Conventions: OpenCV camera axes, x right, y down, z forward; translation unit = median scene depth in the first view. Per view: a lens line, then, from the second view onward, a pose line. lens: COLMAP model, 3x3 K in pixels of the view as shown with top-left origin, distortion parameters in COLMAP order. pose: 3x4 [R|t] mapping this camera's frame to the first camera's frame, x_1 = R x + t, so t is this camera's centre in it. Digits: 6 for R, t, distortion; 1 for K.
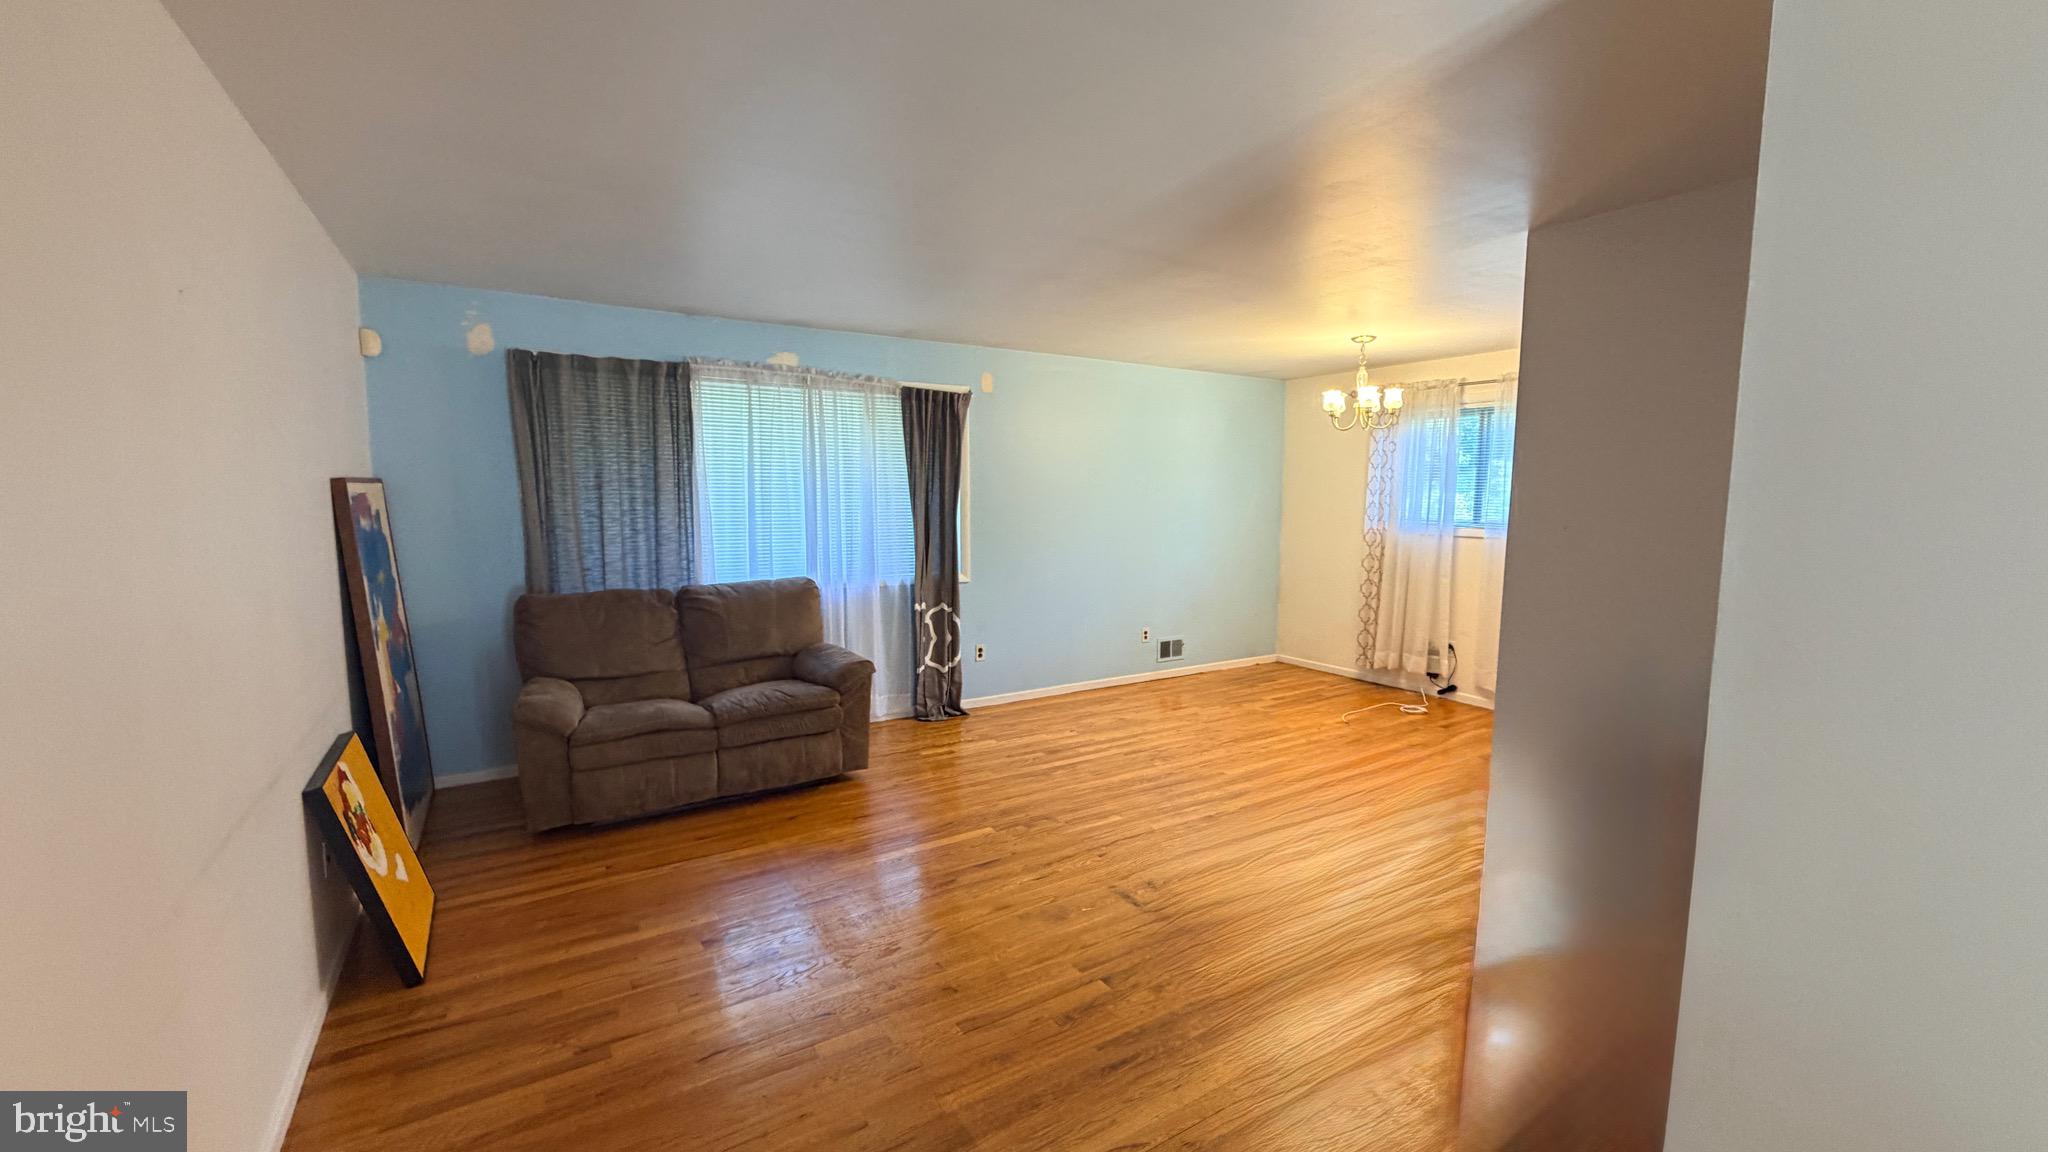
lens RADIAL K [[826.5, 0, 1018.5], [0, 826.5, 581.1], [0, 0, 1]] dist [0.002931, 0.000447]
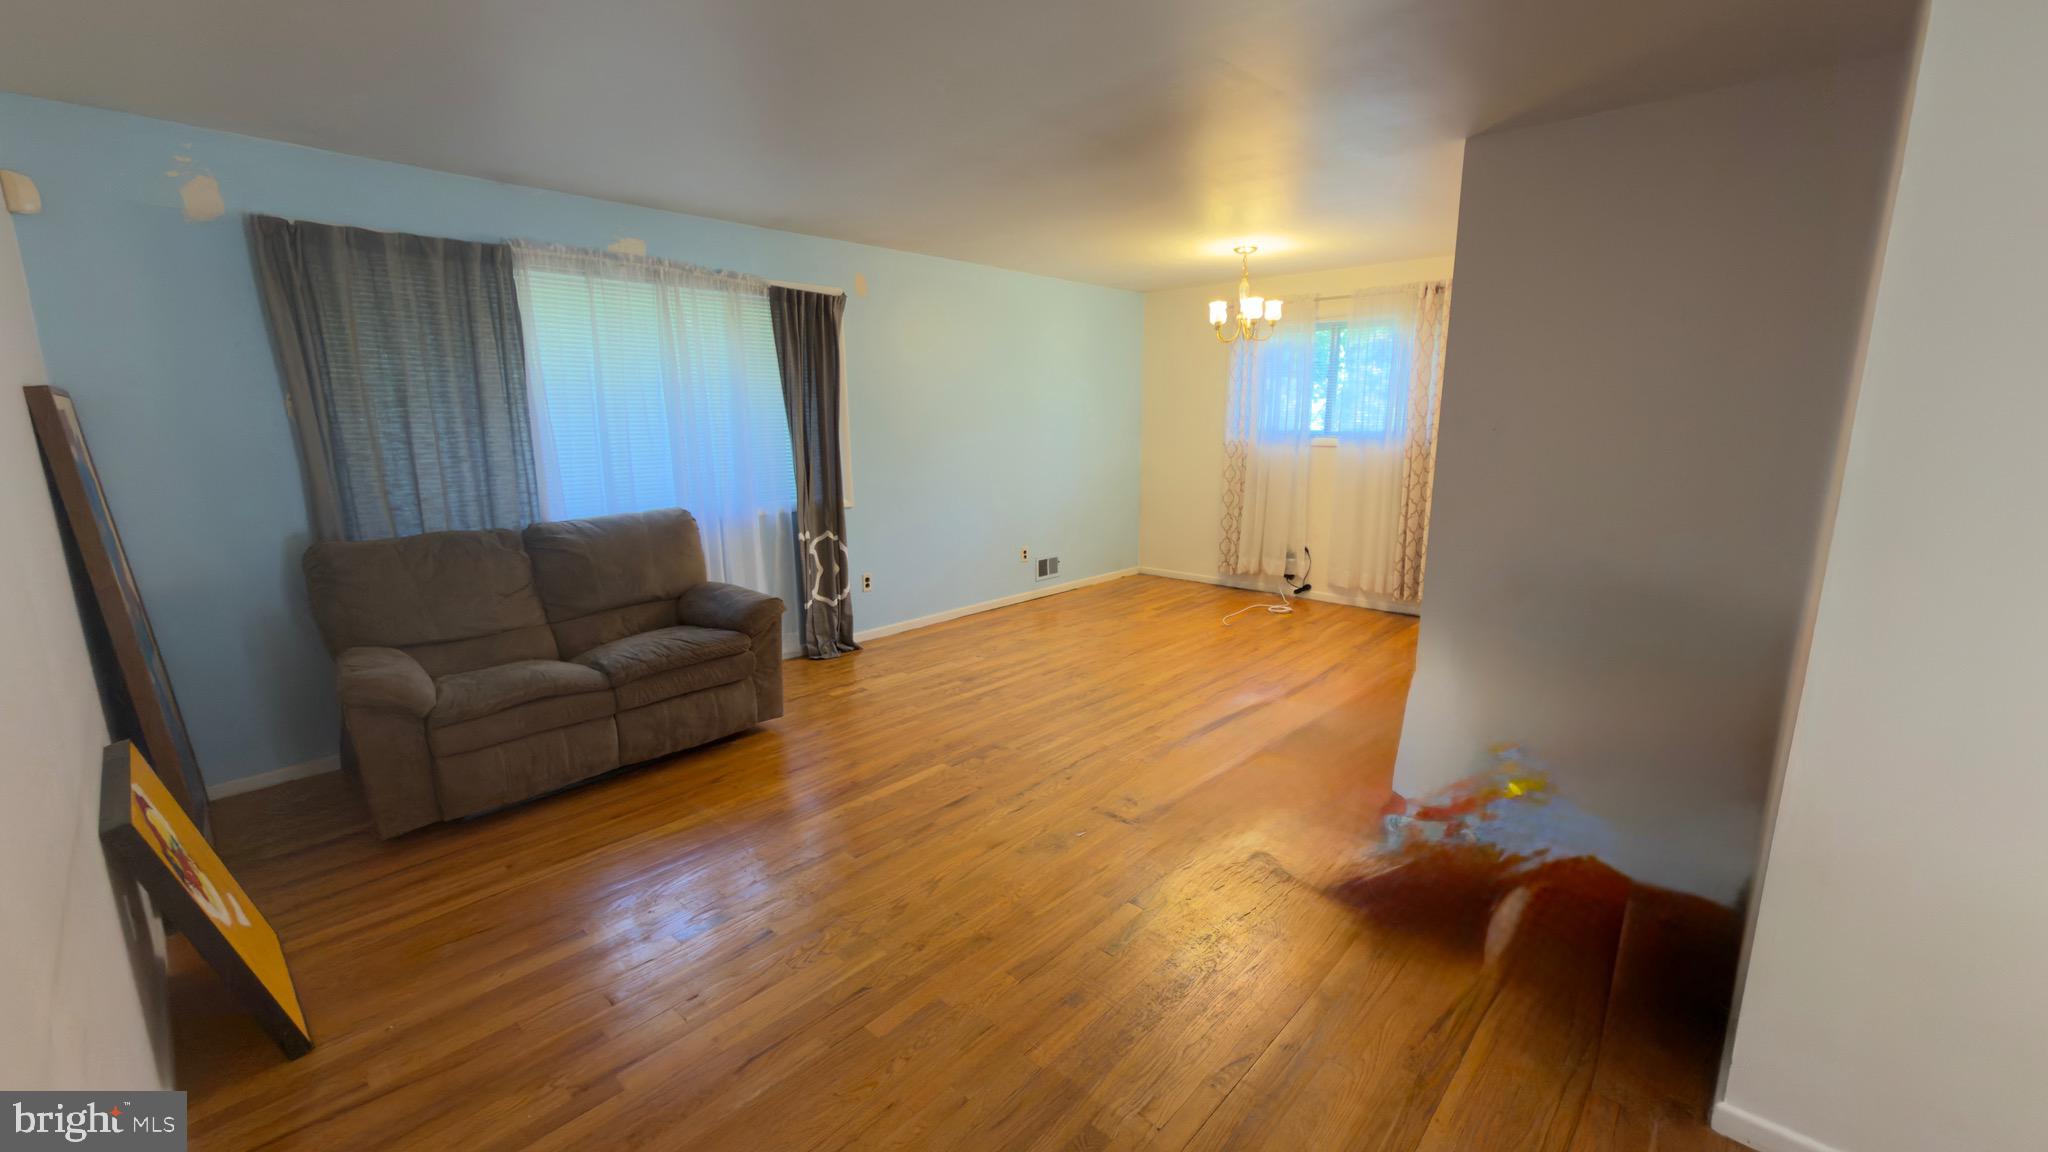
lens RADIAL K [[826.5, 0, 1026.1], [0, 826.5, 579.3], [0, 0, 1]] dist [0.002931, 0.000447]
pose [[0.965057, -0.062927, 0.254371, -0.141598], [0.040006, 0.994740, 0.094301, 0.002969], [-0.258967, -0.080829, 0.962498, 0.070773]]
